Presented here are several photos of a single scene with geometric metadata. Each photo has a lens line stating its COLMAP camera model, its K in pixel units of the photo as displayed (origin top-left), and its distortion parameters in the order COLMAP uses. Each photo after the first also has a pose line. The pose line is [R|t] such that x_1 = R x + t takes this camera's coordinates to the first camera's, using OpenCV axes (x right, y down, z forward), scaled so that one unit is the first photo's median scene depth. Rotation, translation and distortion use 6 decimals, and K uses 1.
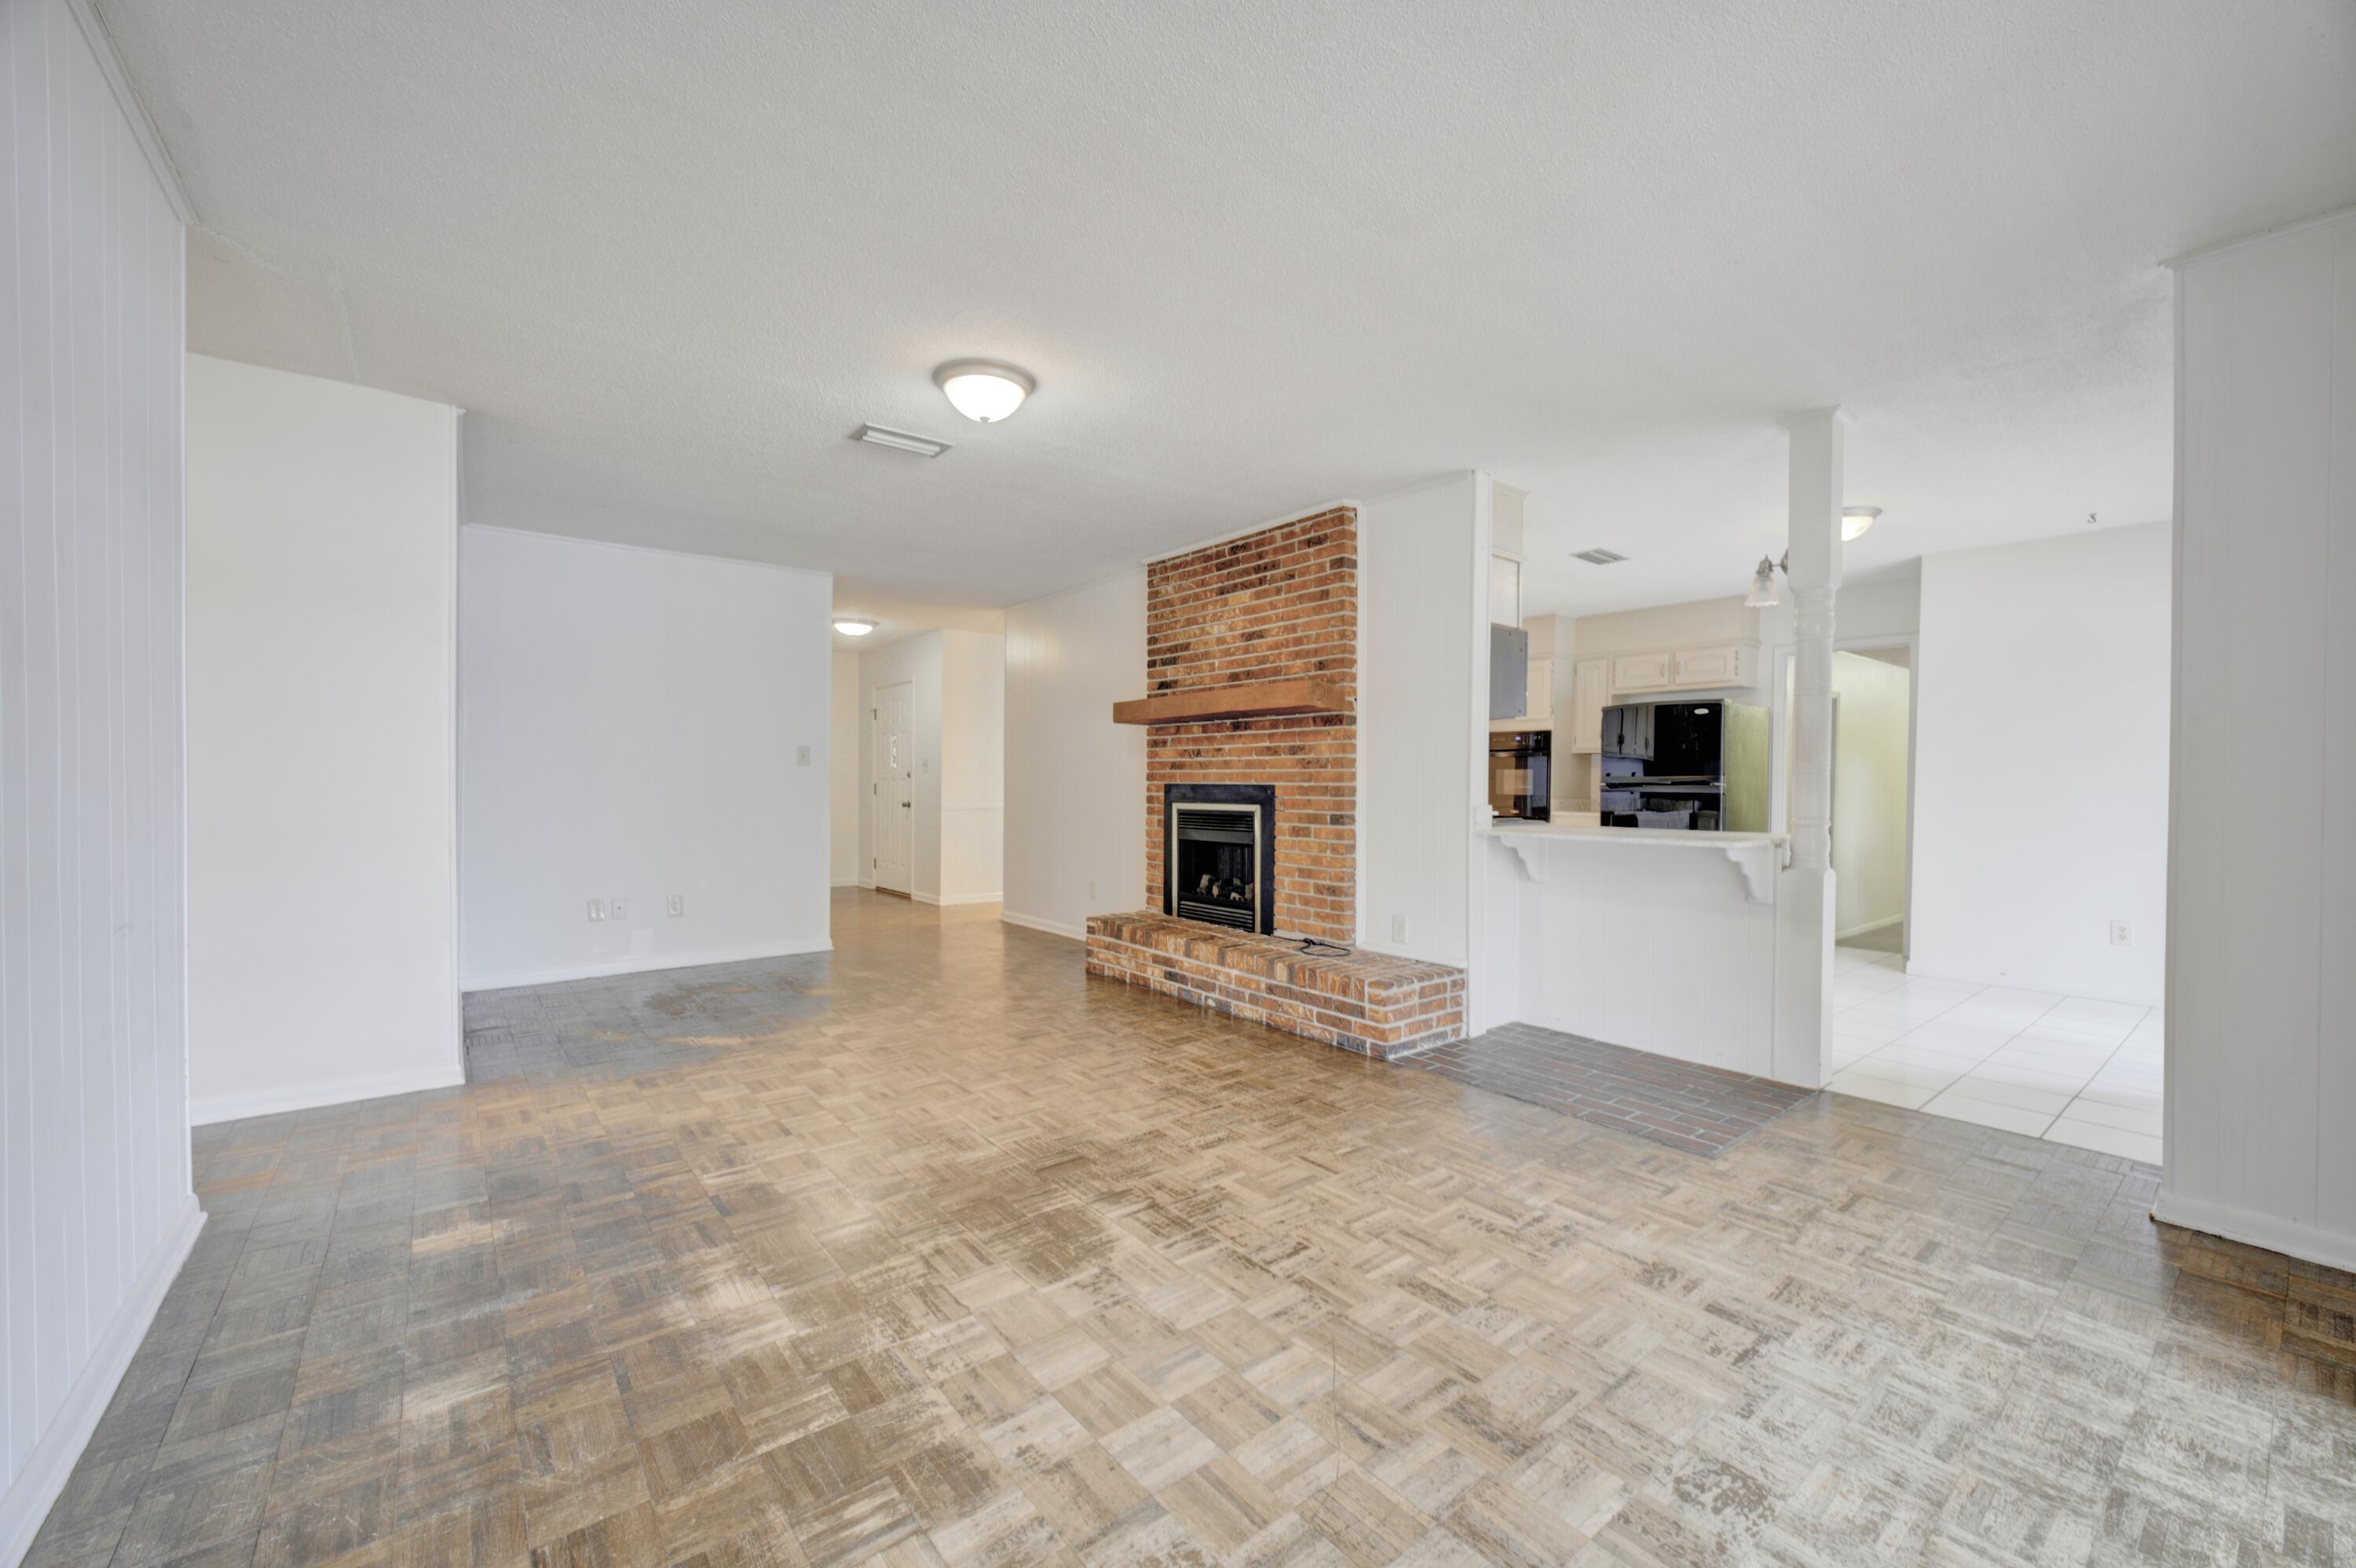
lens RADIAL K [[926.0, 0, 1167.4], [0, 926.0, 795.9], [0, 0, 1]] dist [-0.000567, 0.000044]
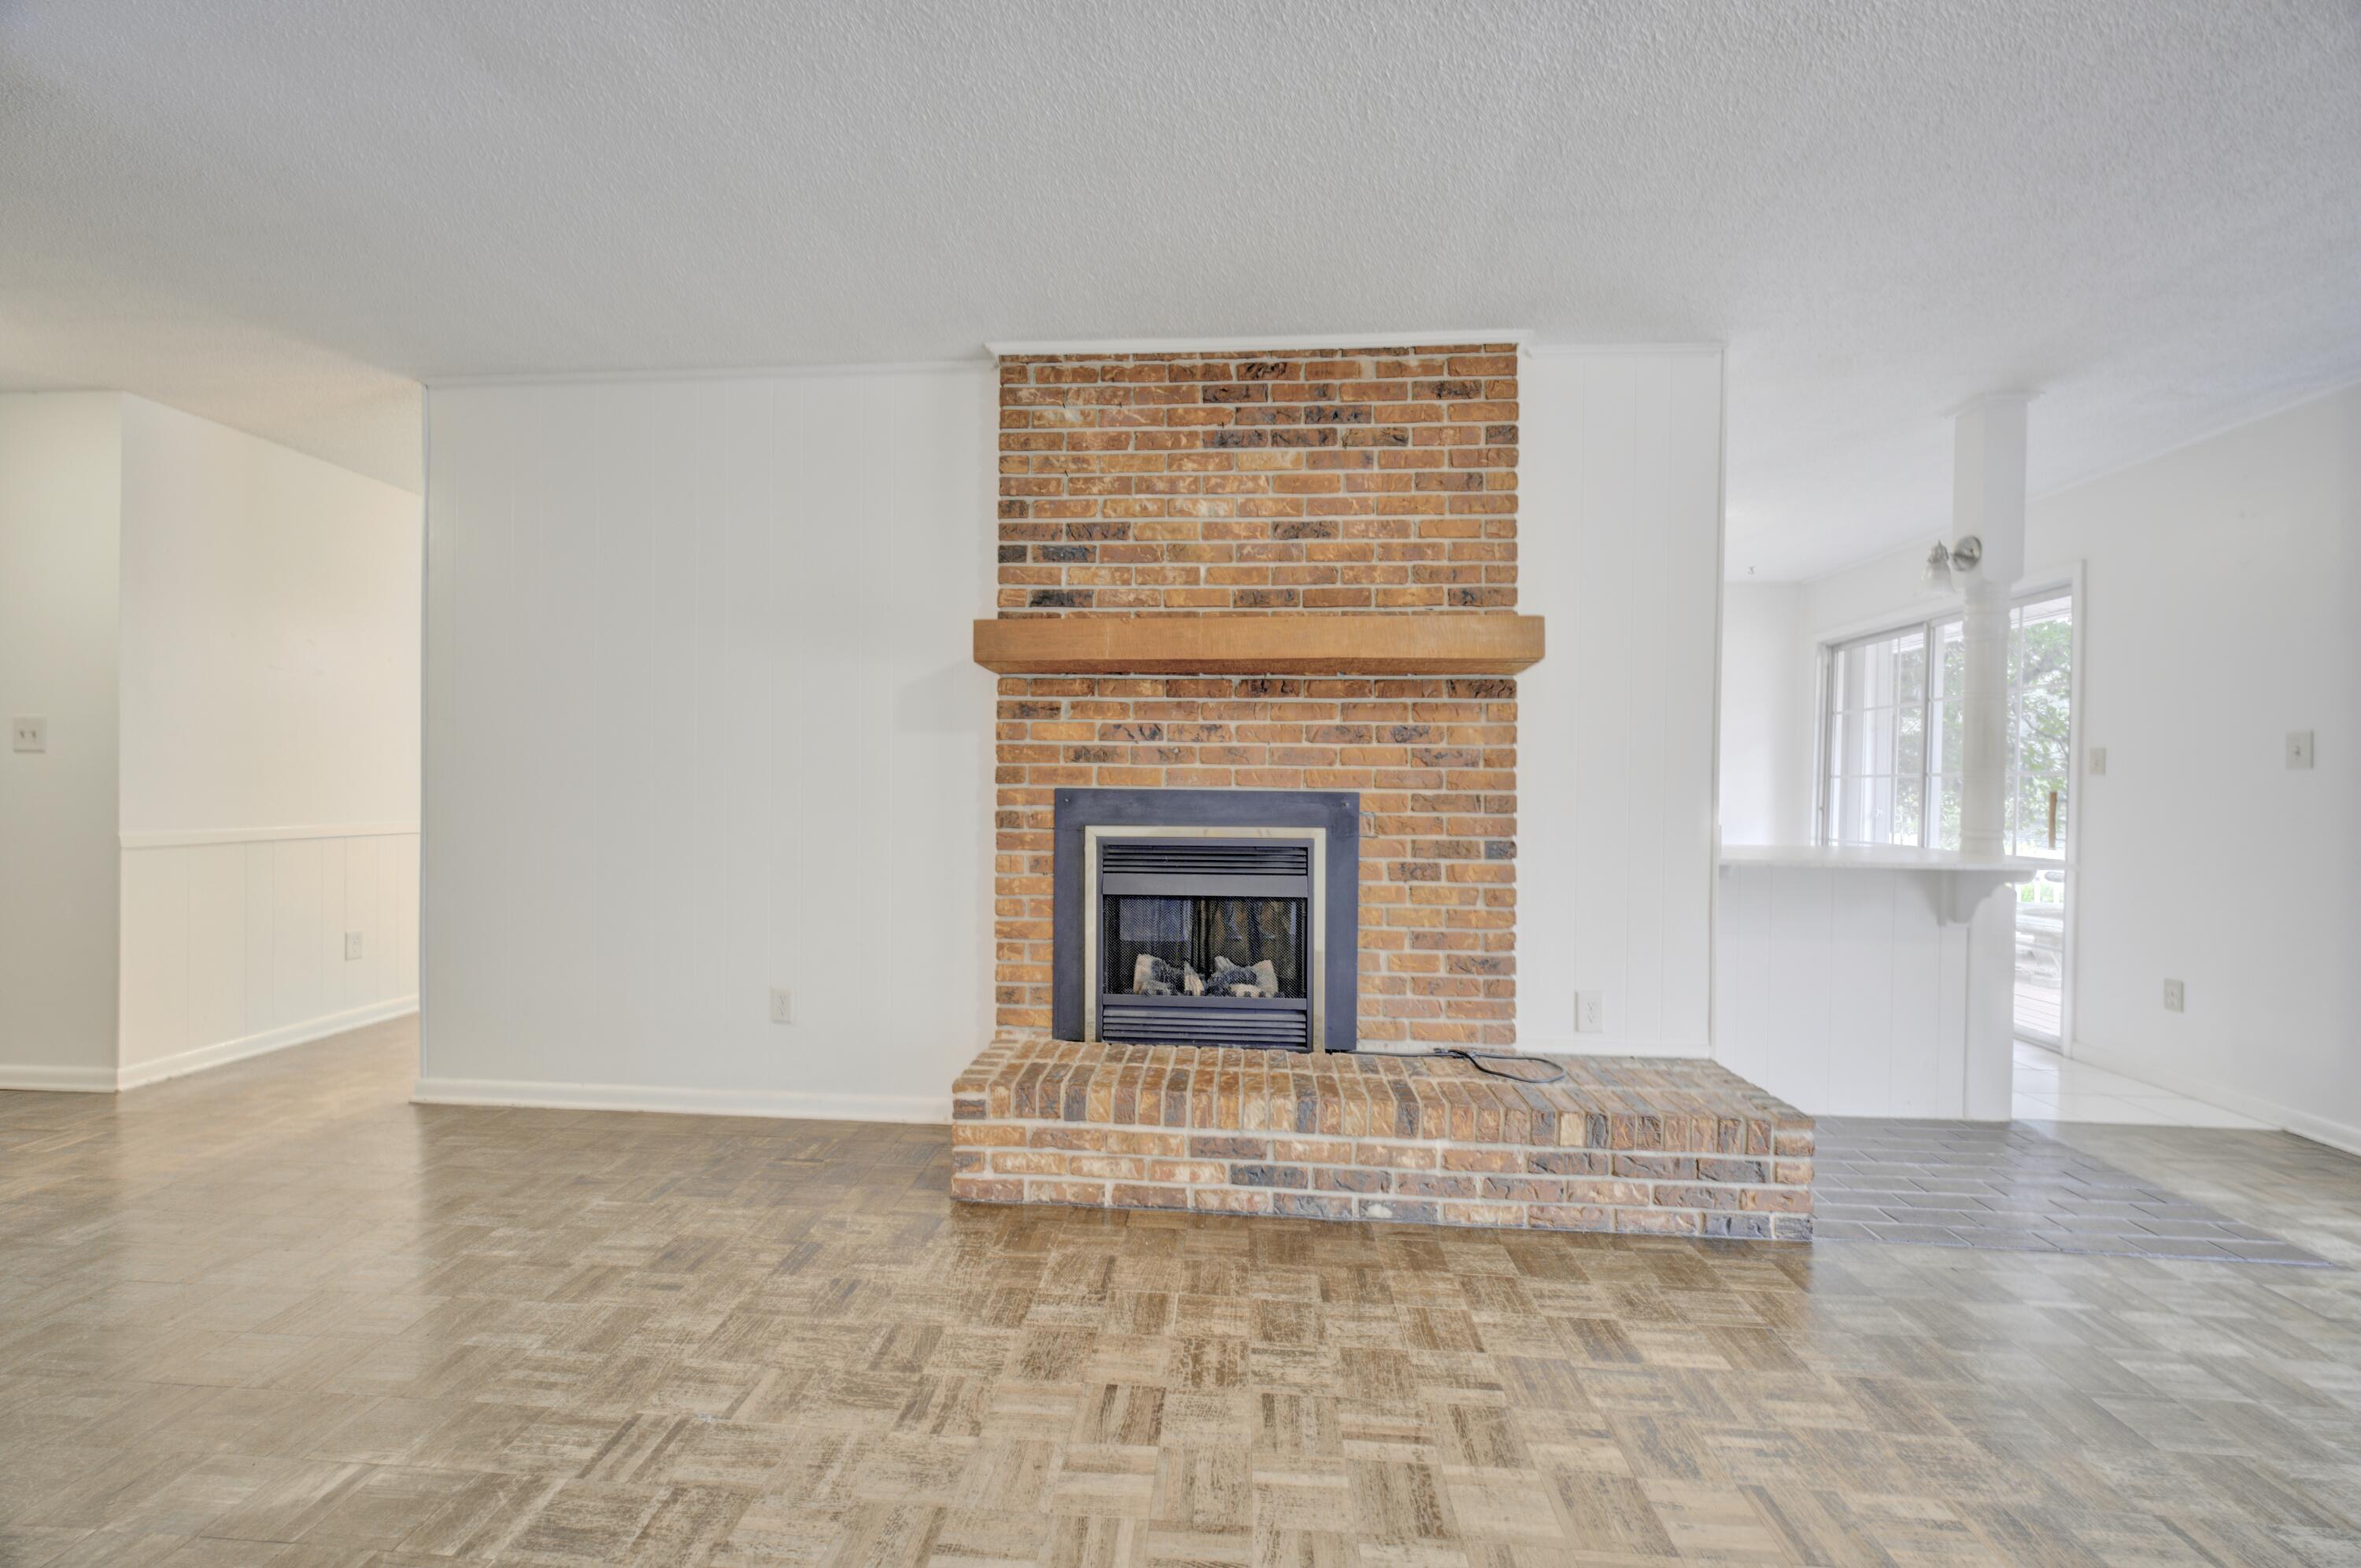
lens RADIAL K [[927.9, 0, 1169.9], [0, 927.9, 795.9], [0, 0, 1]] dist [-0.000567, 0.000044]
pose [[0.678653, -0.008455, 0.734410, -0.381400], [0.003318, 0.999959, 0.008446, -0.014953], [-0.734451, -0.003295, 0.678653, 0.670455]]
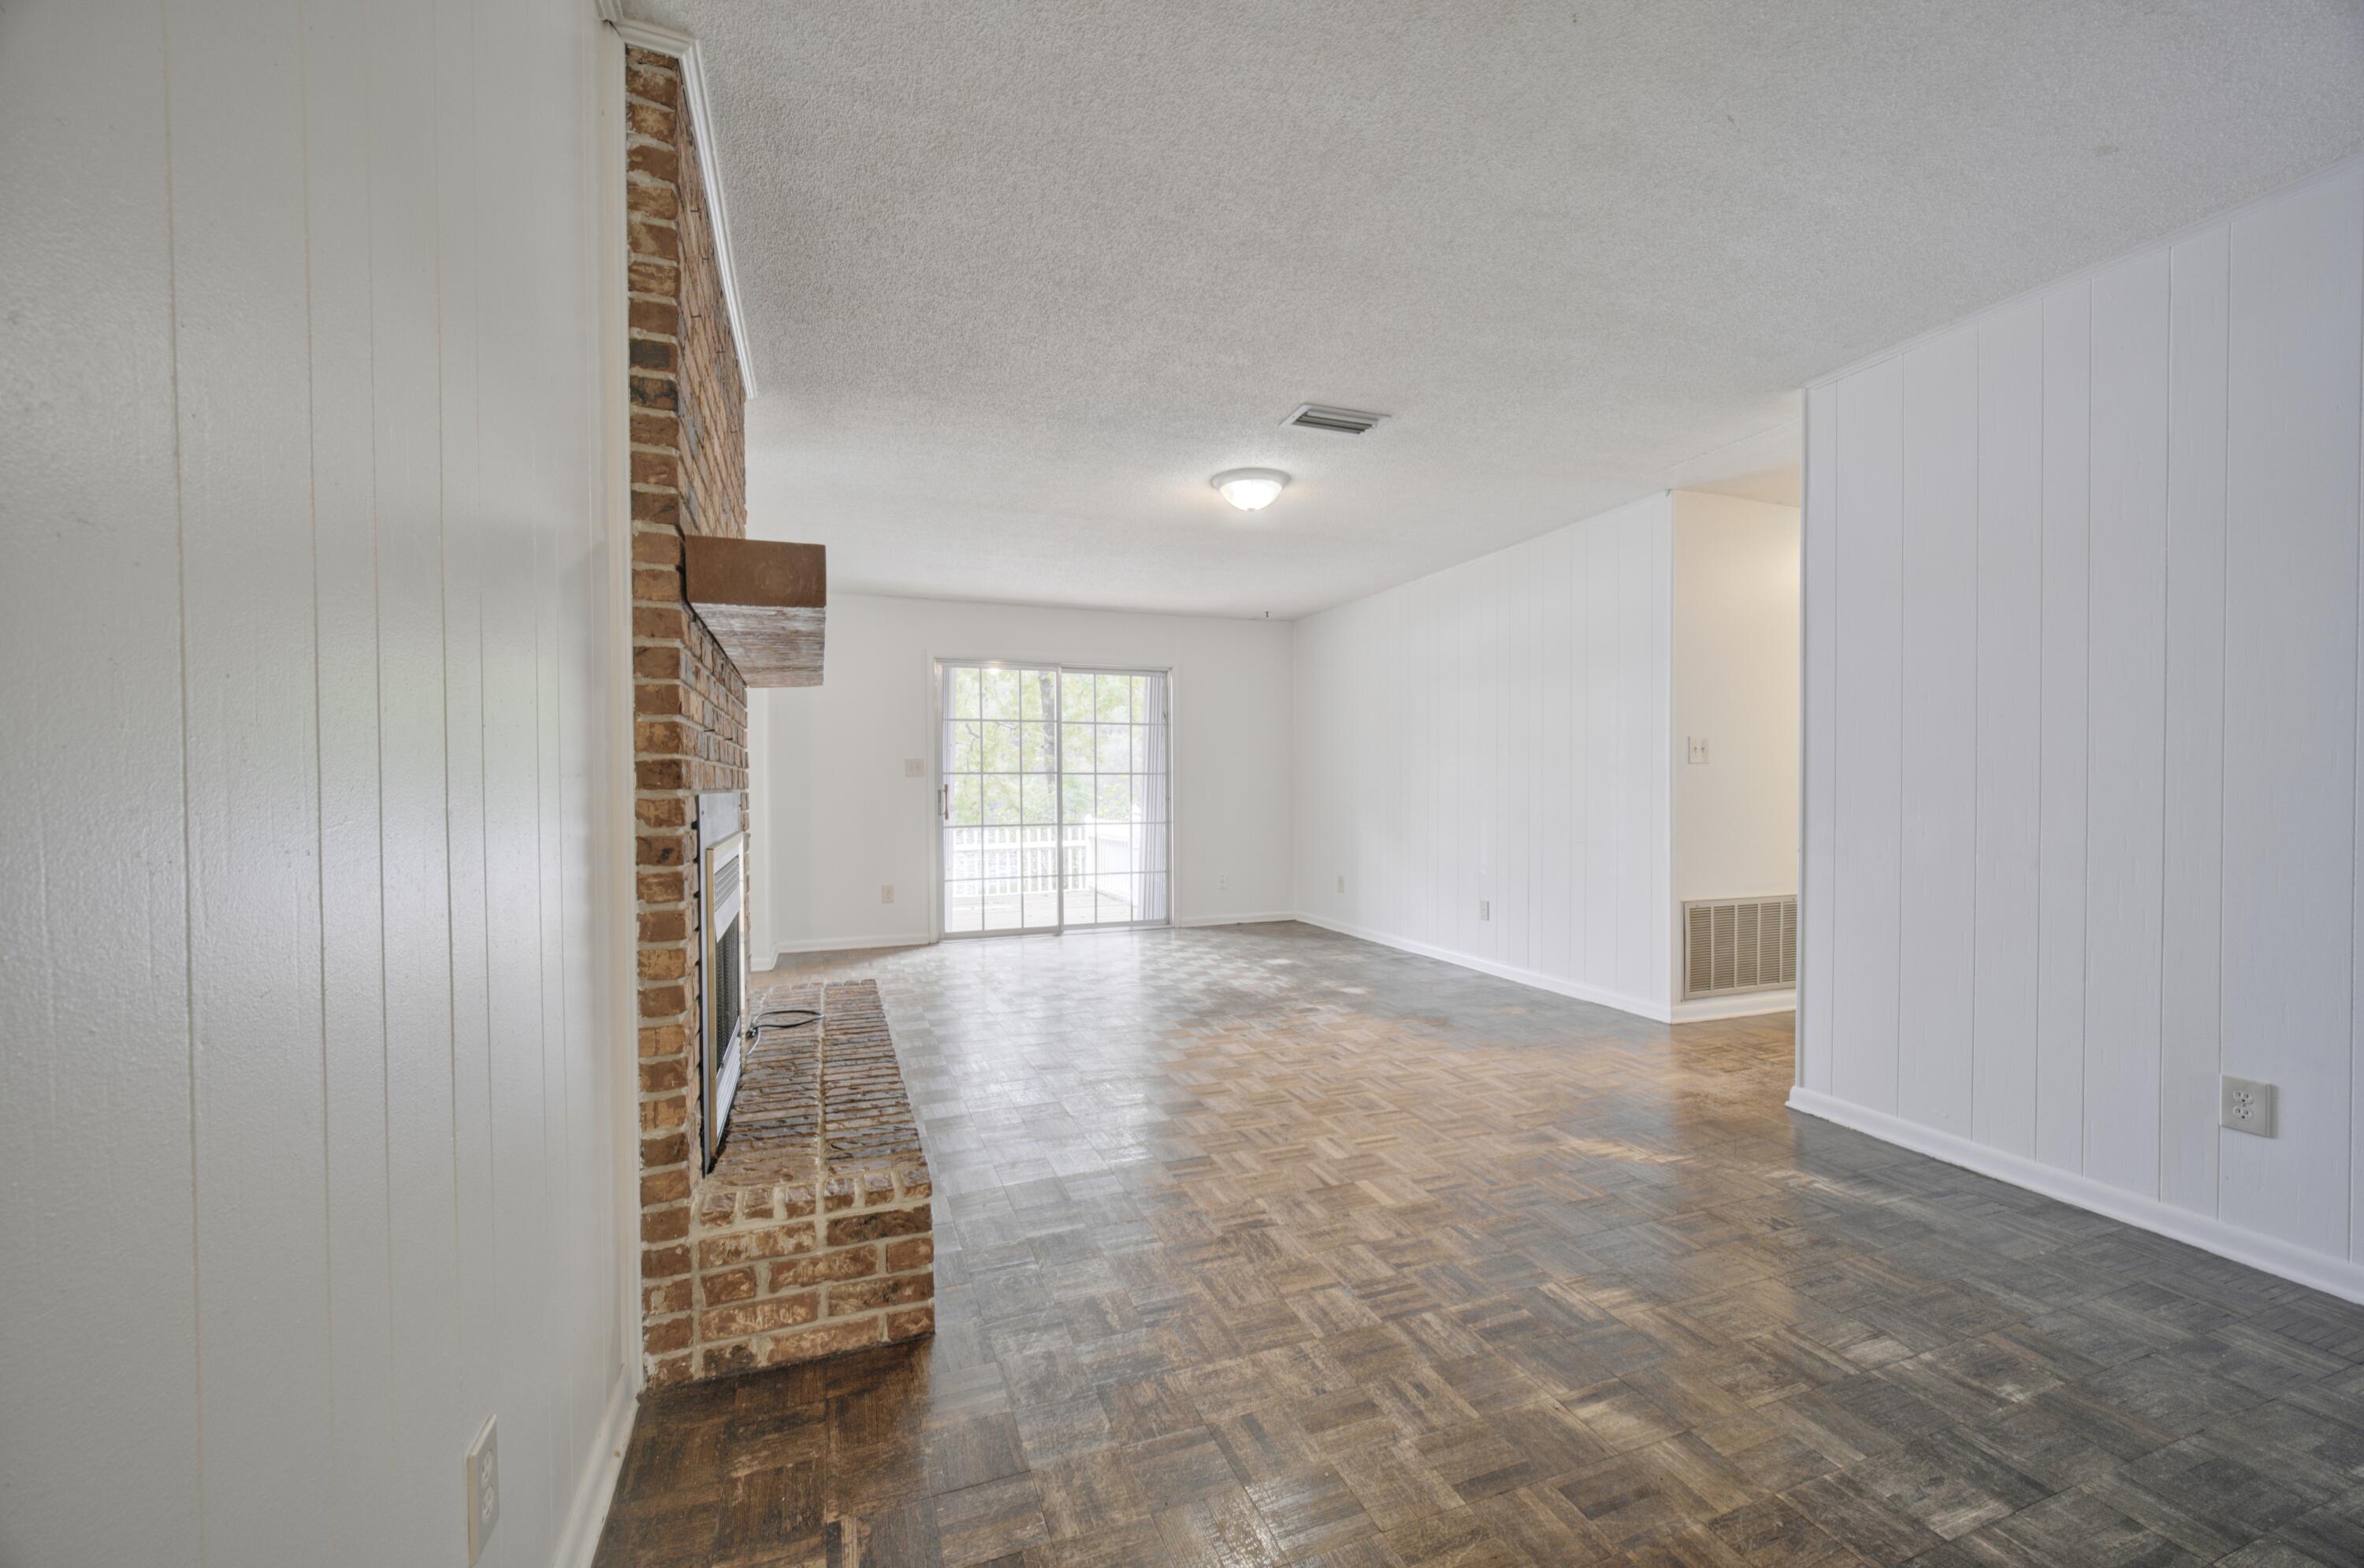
lens RADIAL K [[929.2, 0, 1171.4], [0, 929.2, 795.9], [0, 0, 1]] dist [-0.000567, 0.000044]
pose [[-0.953620, -0.006466, 0.300943, -0.301442], [0.001409, 0.999662, 0.025945, -0.024010], [-0.301009, 0.025166, -0.953289, 1.423113]]
